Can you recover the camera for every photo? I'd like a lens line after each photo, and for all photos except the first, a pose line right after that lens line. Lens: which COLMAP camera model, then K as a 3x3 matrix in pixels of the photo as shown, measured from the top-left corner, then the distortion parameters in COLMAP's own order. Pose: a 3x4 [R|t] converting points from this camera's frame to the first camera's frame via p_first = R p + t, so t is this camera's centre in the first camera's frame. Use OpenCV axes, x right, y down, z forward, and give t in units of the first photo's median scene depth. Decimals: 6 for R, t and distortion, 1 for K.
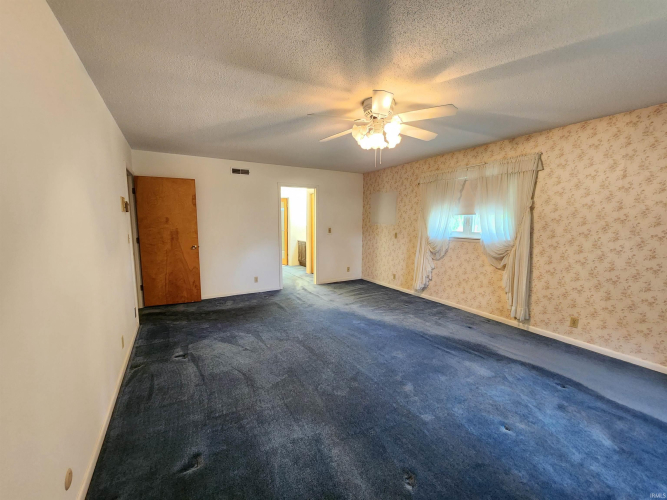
lens RADIAL K [[272.7, 0, 329.8], [0, 272.7, 253.5], [0, 0, 1]] dist [0.000983, -0.000098]
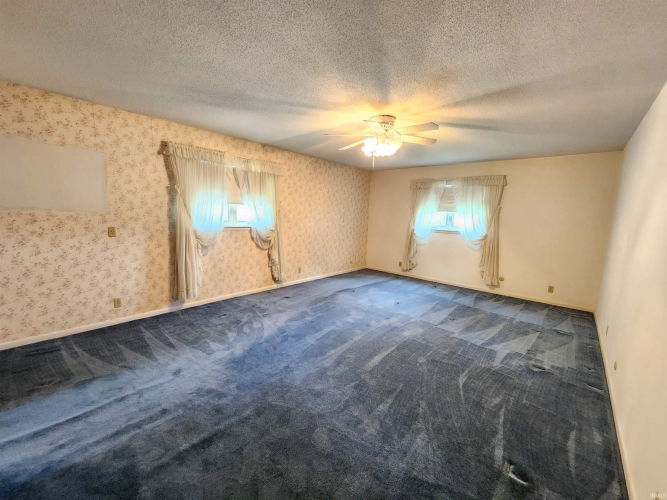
lens RADIAL K [[272.7, 0, 329.8], [0, 272.7, 253.5], [0, 0, 1]] dist [0.000983, -0.000098]
pose [[-0.311882, -0.155452, 0.937317, -0.586288], [0.078924, 0.978876, 0.188606, -0.124752], [-0.946837, 0.132800, -0.293025, 0.983664]]
